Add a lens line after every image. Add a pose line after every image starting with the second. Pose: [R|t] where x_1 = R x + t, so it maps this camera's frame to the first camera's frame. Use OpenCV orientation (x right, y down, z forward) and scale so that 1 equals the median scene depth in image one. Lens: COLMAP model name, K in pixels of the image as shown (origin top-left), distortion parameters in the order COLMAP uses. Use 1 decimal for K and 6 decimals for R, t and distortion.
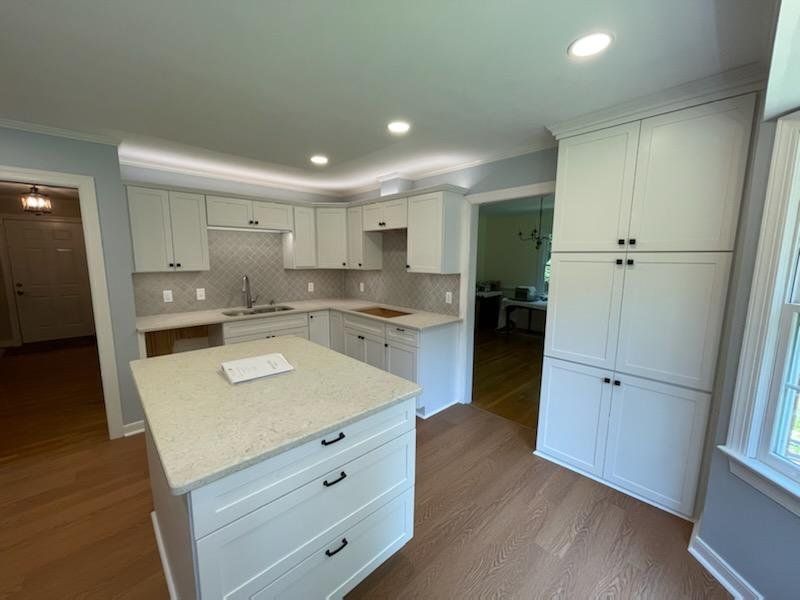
lens RADIAL K [[321.3, 0, 399.9], [0, 321.3, 303.3], [0, 0, 1]] dist [-0.000327, -0.000049]
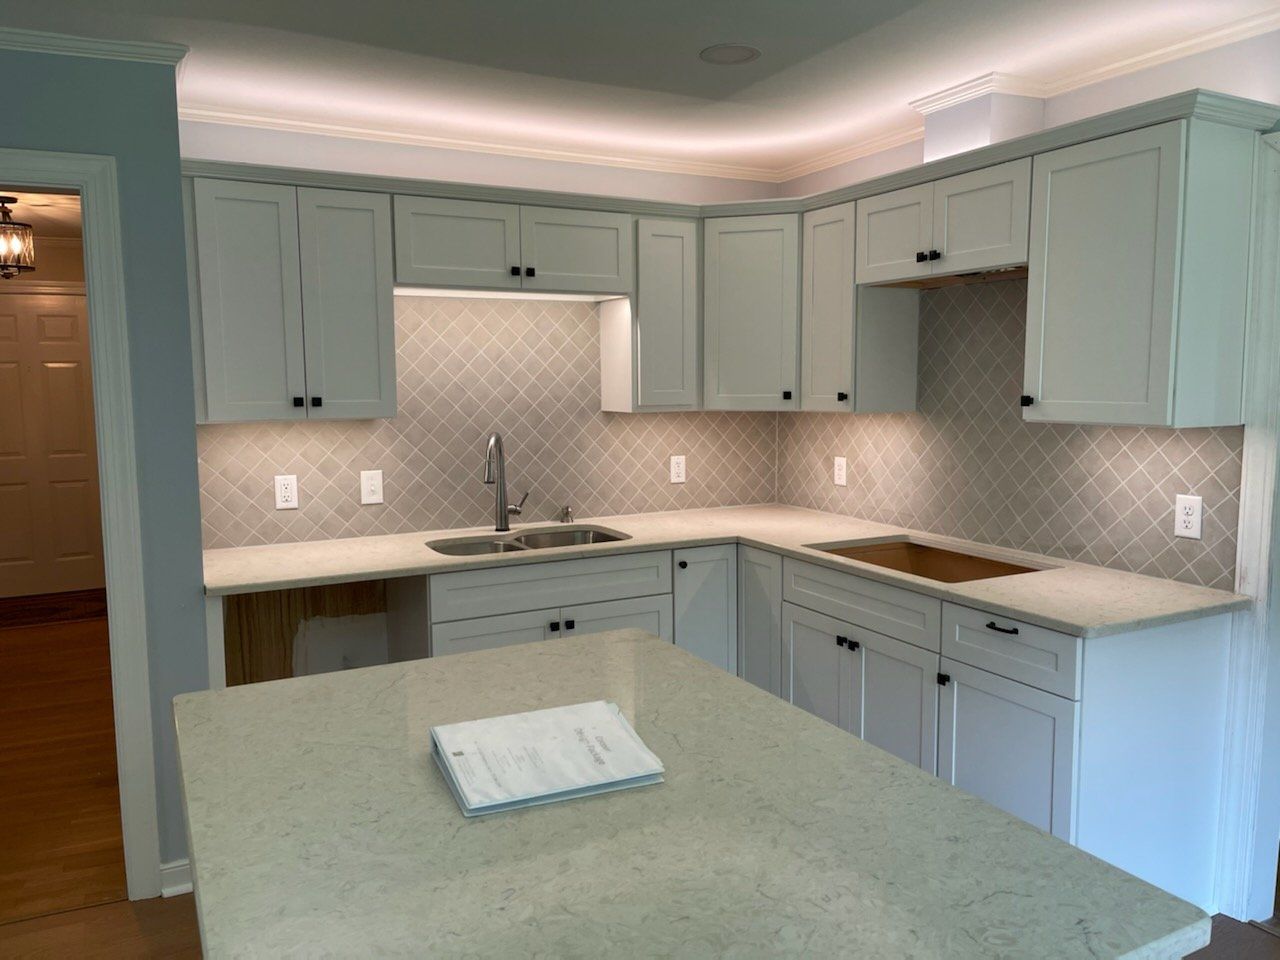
lens RADIAL K [[958.3, 0, 640.0], [0, 958.3, 480.0], [0, 0, 1]] dist [0.107861, -0.168621]
pose [[0.961716, 0.015088, -0.273631, -0.065538], [-0.024372, 0.999236, -0.030561, -0.011372], [0.272961, 0.036060, 0.961349, 0.092653]]
